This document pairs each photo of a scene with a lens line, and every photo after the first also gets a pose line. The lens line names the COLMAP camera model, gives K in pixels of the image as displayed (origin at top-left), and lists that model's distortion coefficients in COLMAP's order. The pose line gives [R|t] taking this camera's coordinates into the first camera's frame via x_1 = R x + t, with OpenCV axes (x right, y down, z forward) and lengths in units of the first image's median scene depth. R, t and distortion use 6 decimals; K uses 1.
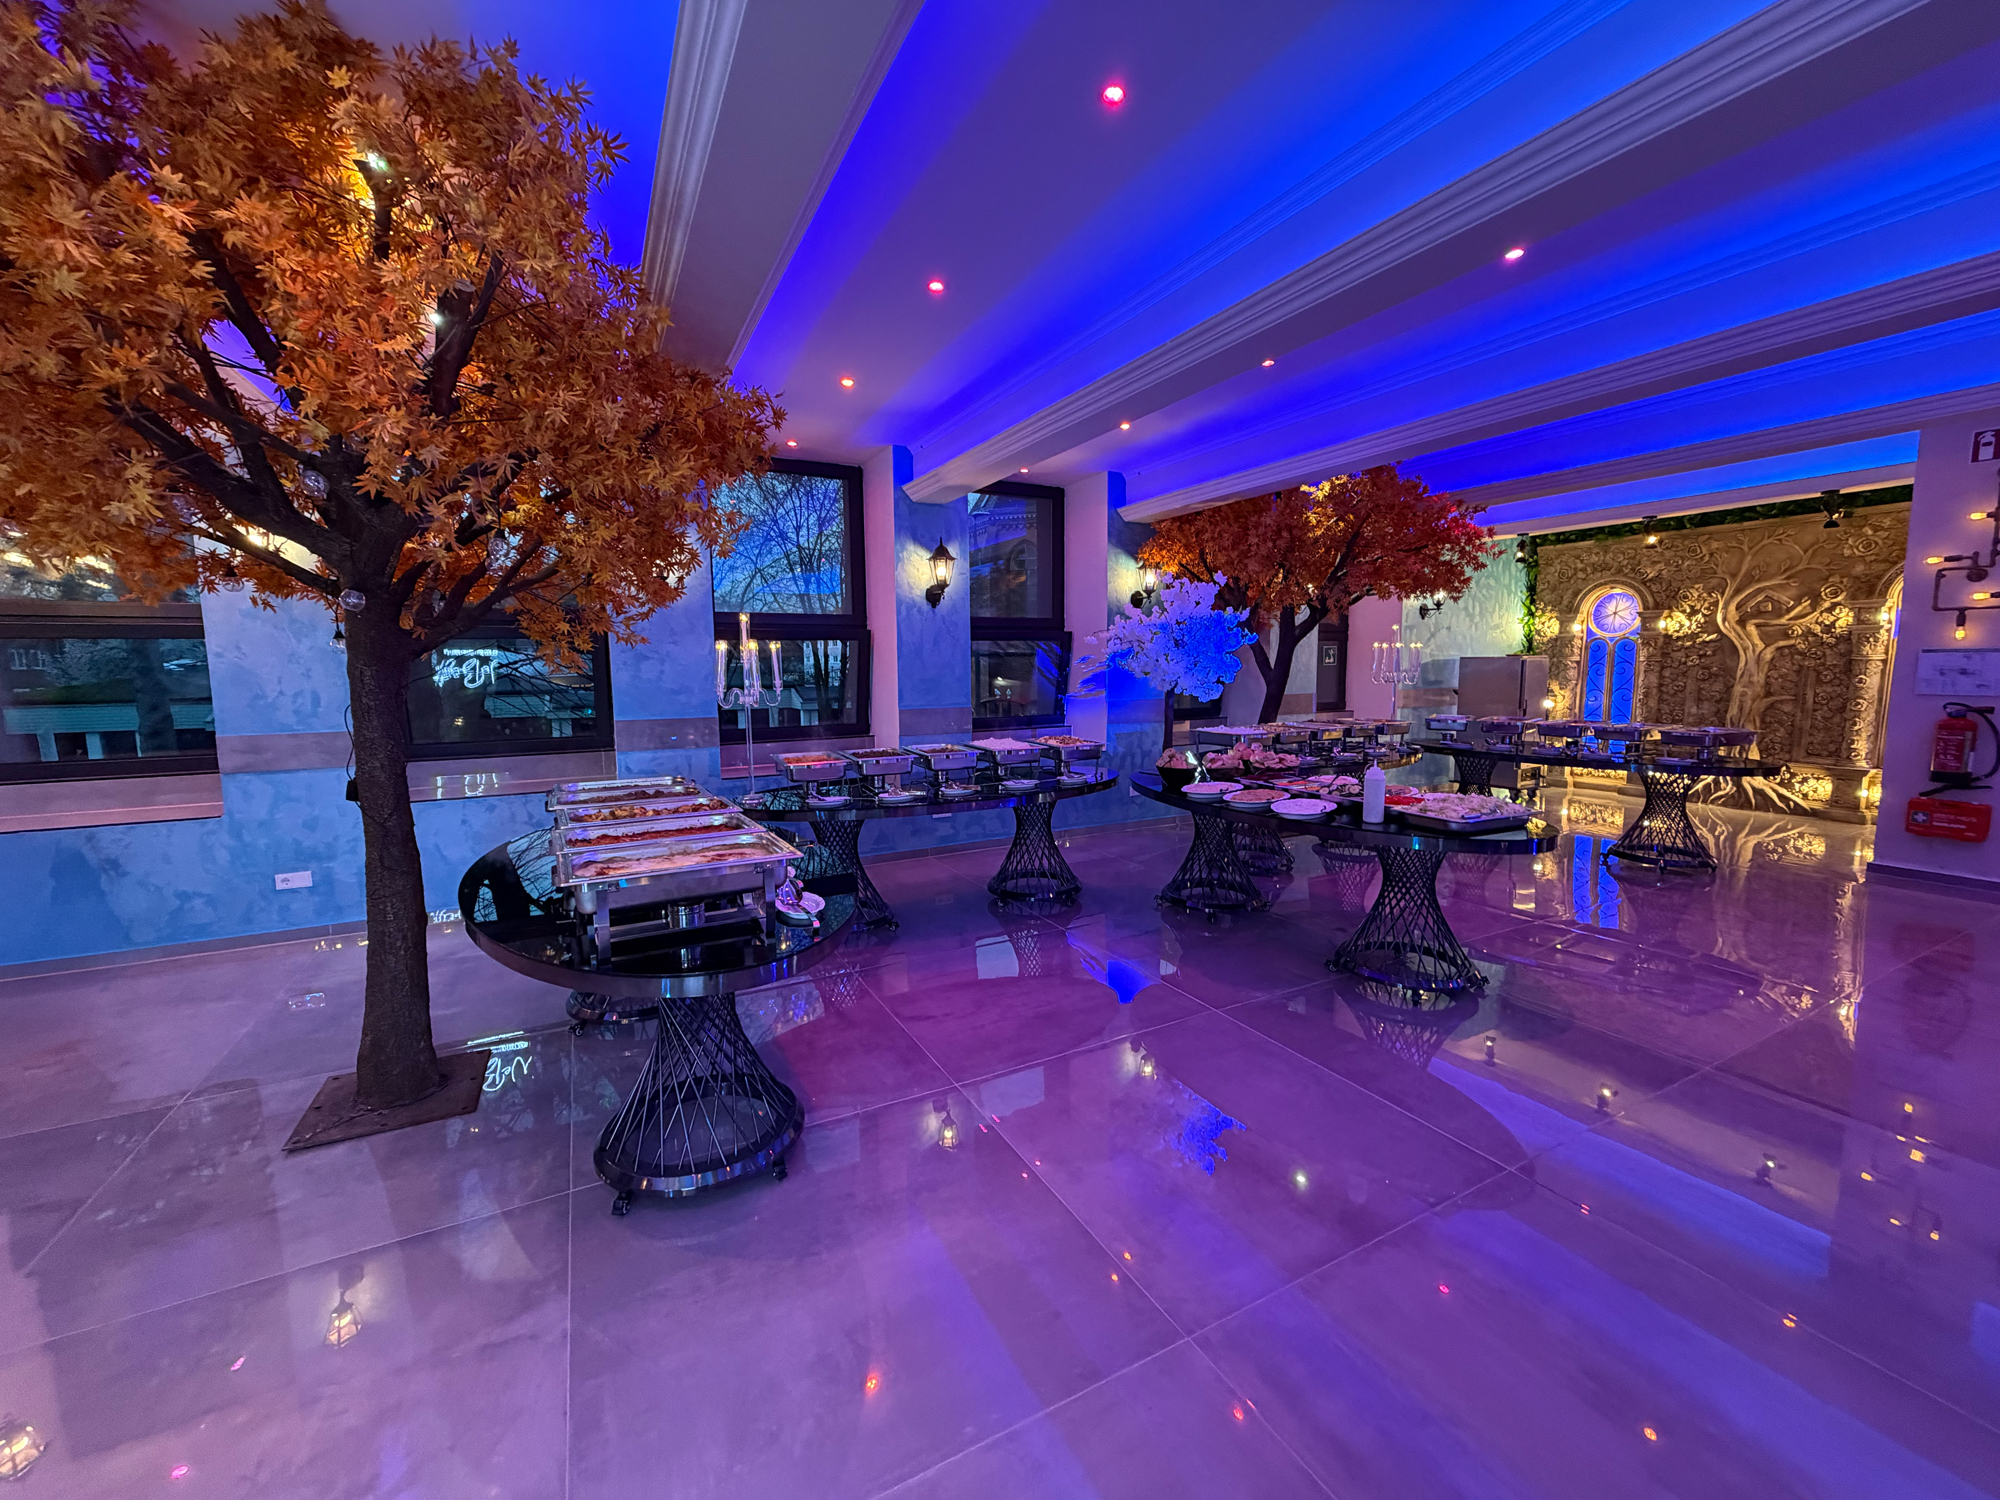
lens RADIAL K [[791.1, 0, 1000.0], [0, 791.1, 750.0], [0, 0, 1]] dist [-0.000561, -0.000511]
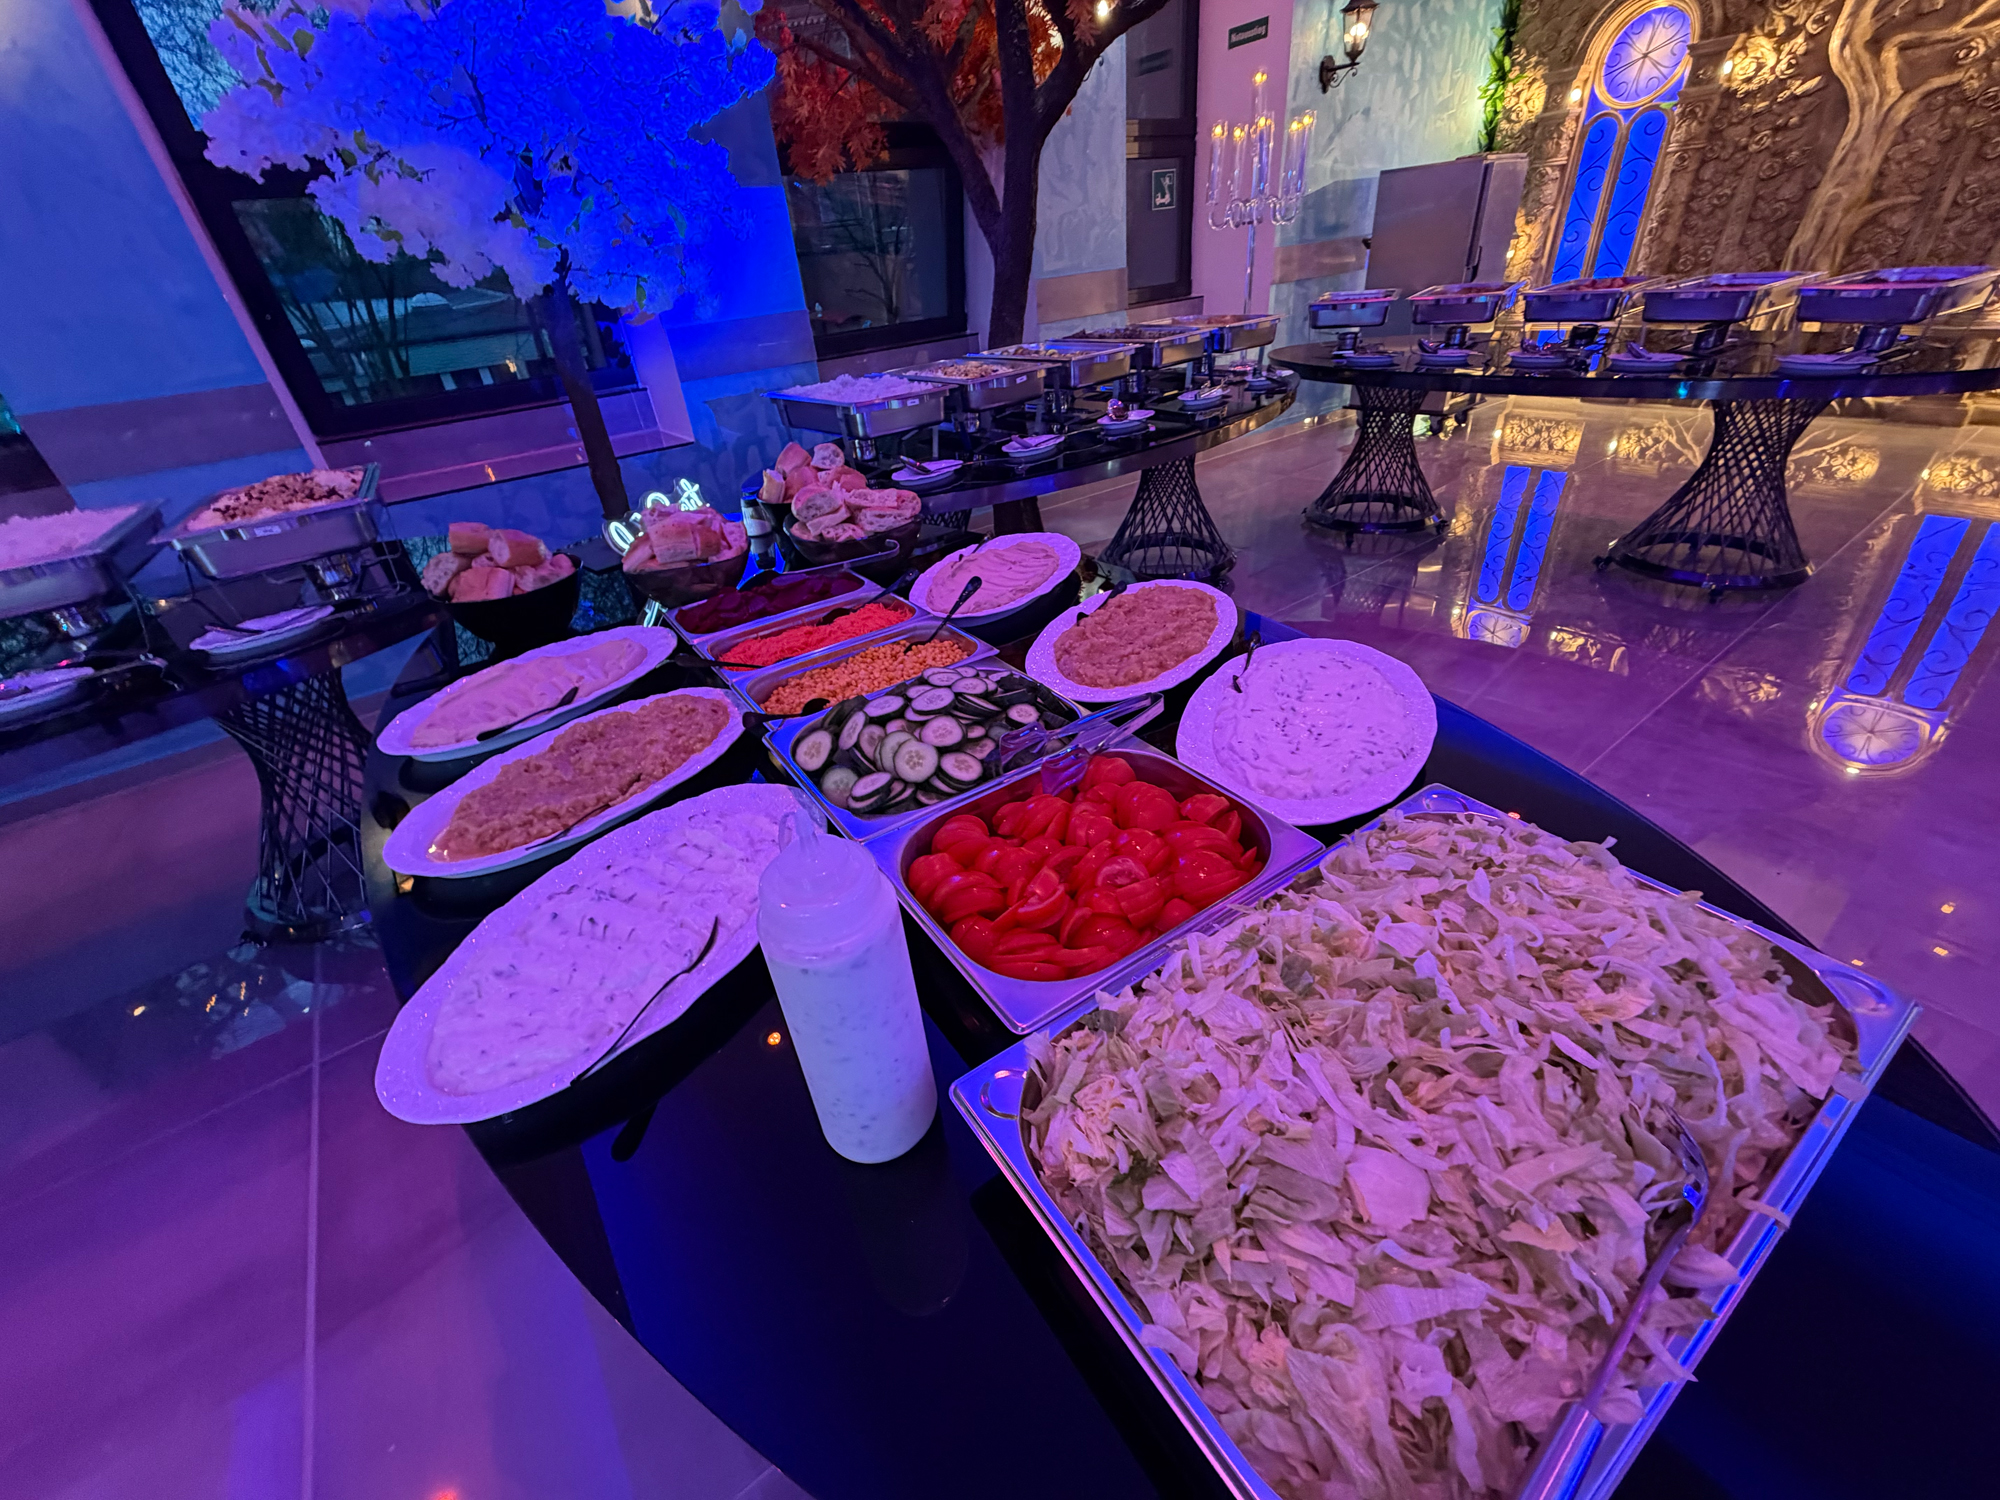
lens RADIAL K [[795.5, 0, 1000.0], [0, 795.5, 750.0], [0, 0, 1]] dist [0.001353, -0.000320]
pose [[0.984381, -0.150002, 0.092158, 0.226604], [0.095971, 0.896076, 0.433401, -0.021421], [-0.147592, -0.417788, 0.896477, 0.405991]]
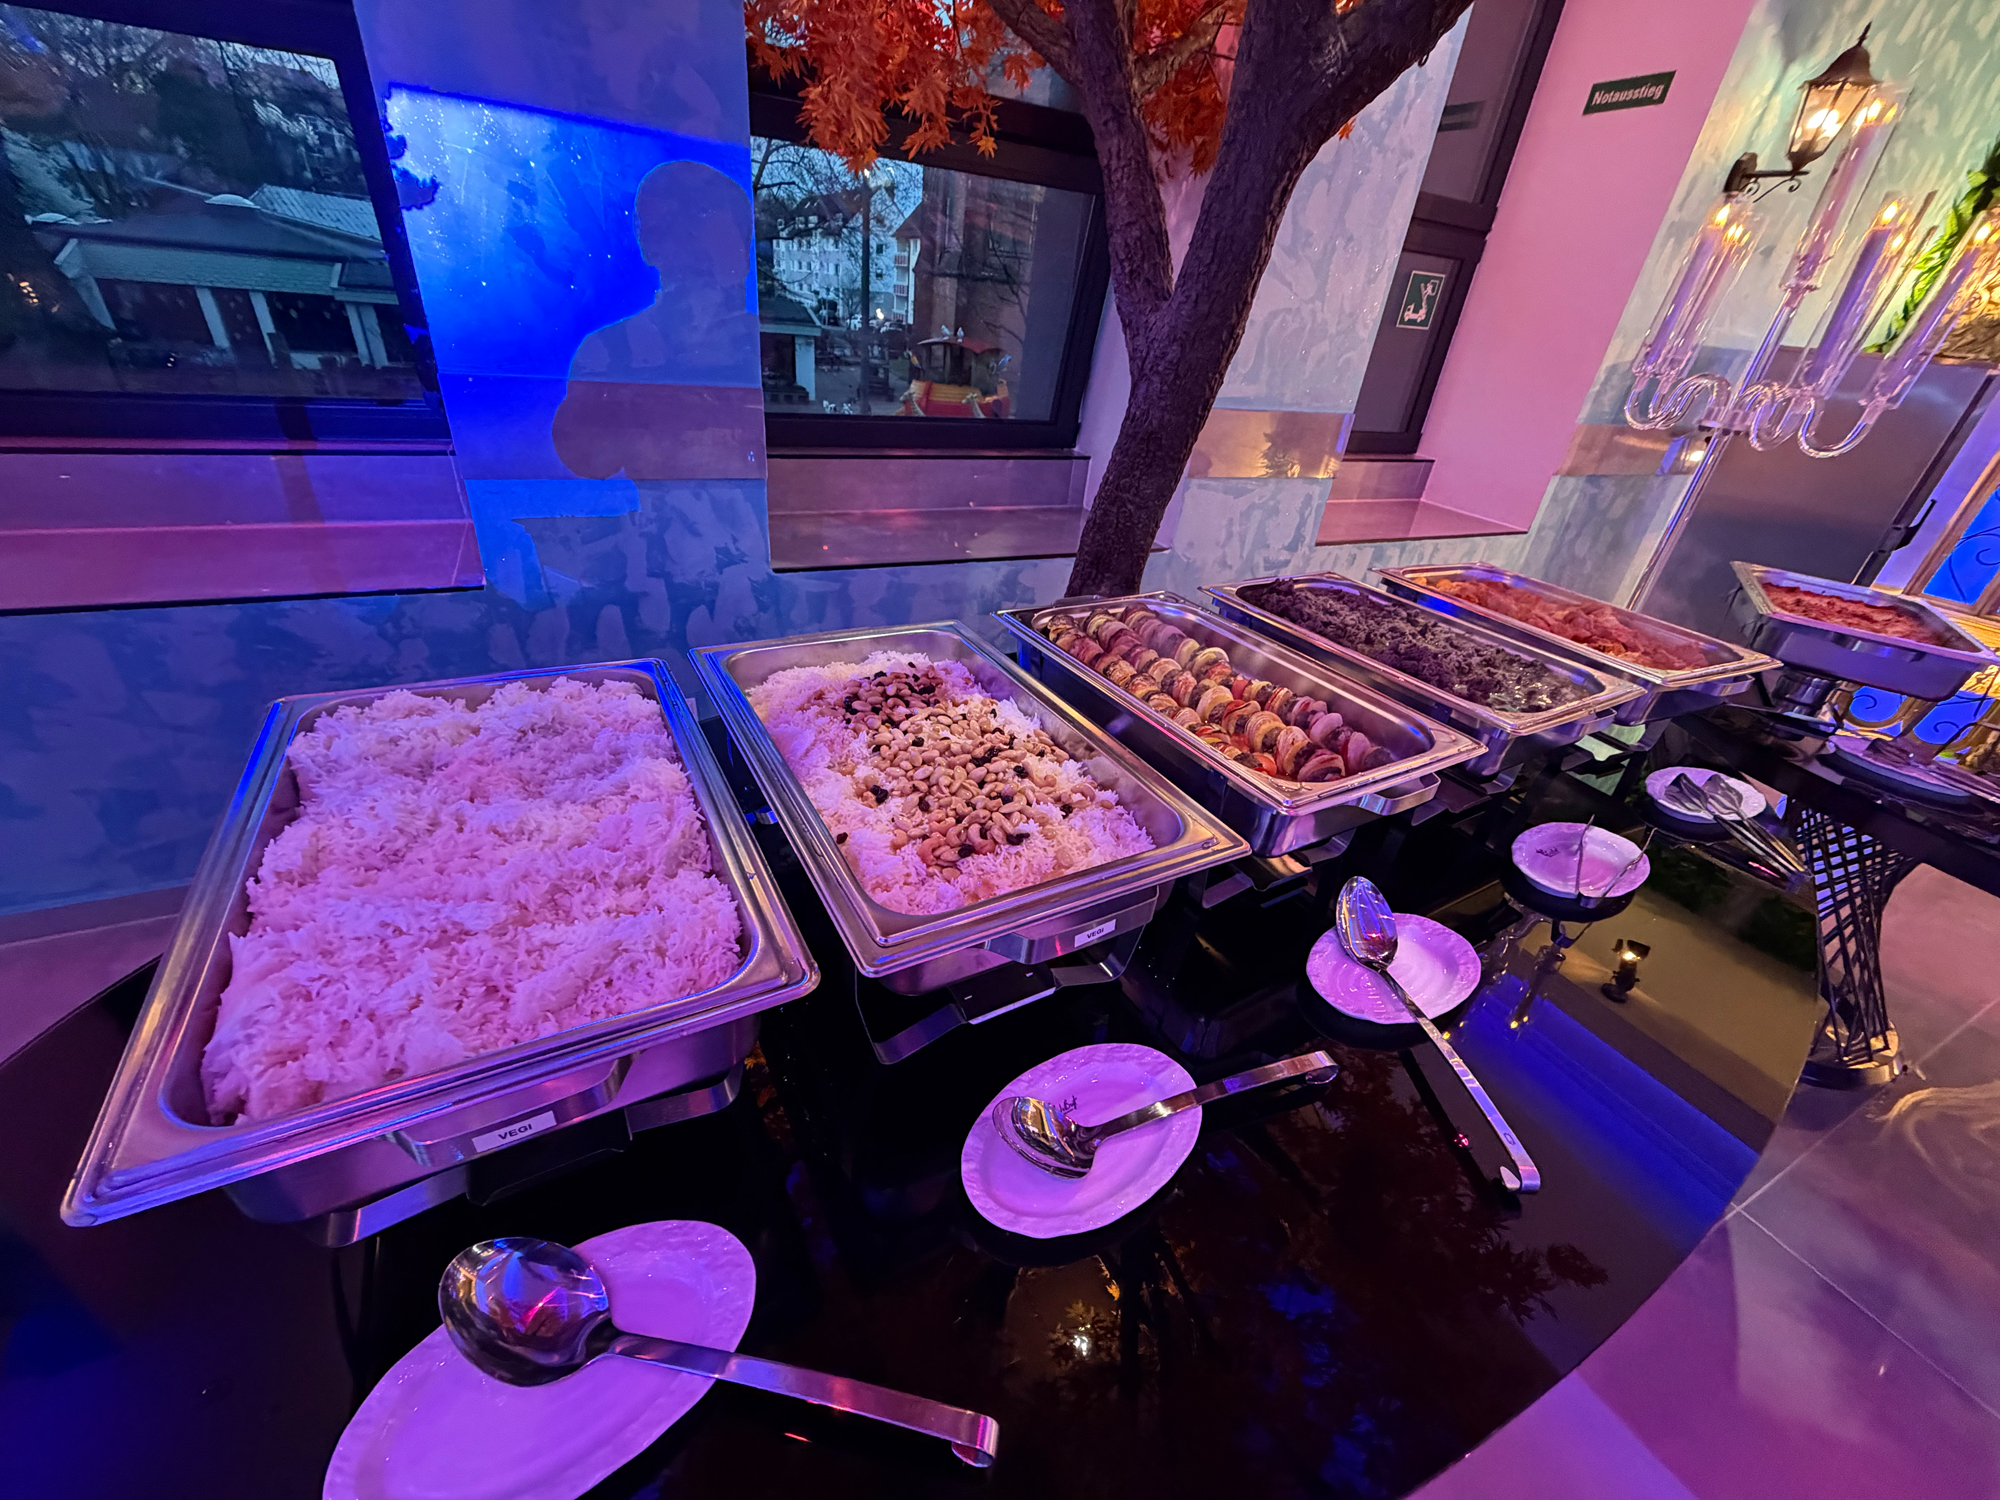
lens RADIAL K [[797.6, 0, 1000.0], [0, 797.6, 750.0], [0, 0, 1]] dist [-0.000945, 0.000783]
pose [[0.994535, 0.098275, 0.035244, 0.271491], [-0.104188, 0.912502, 0.395582, -0.064468], [0.006716, -0.397092, 0.917754, 0.680932]]
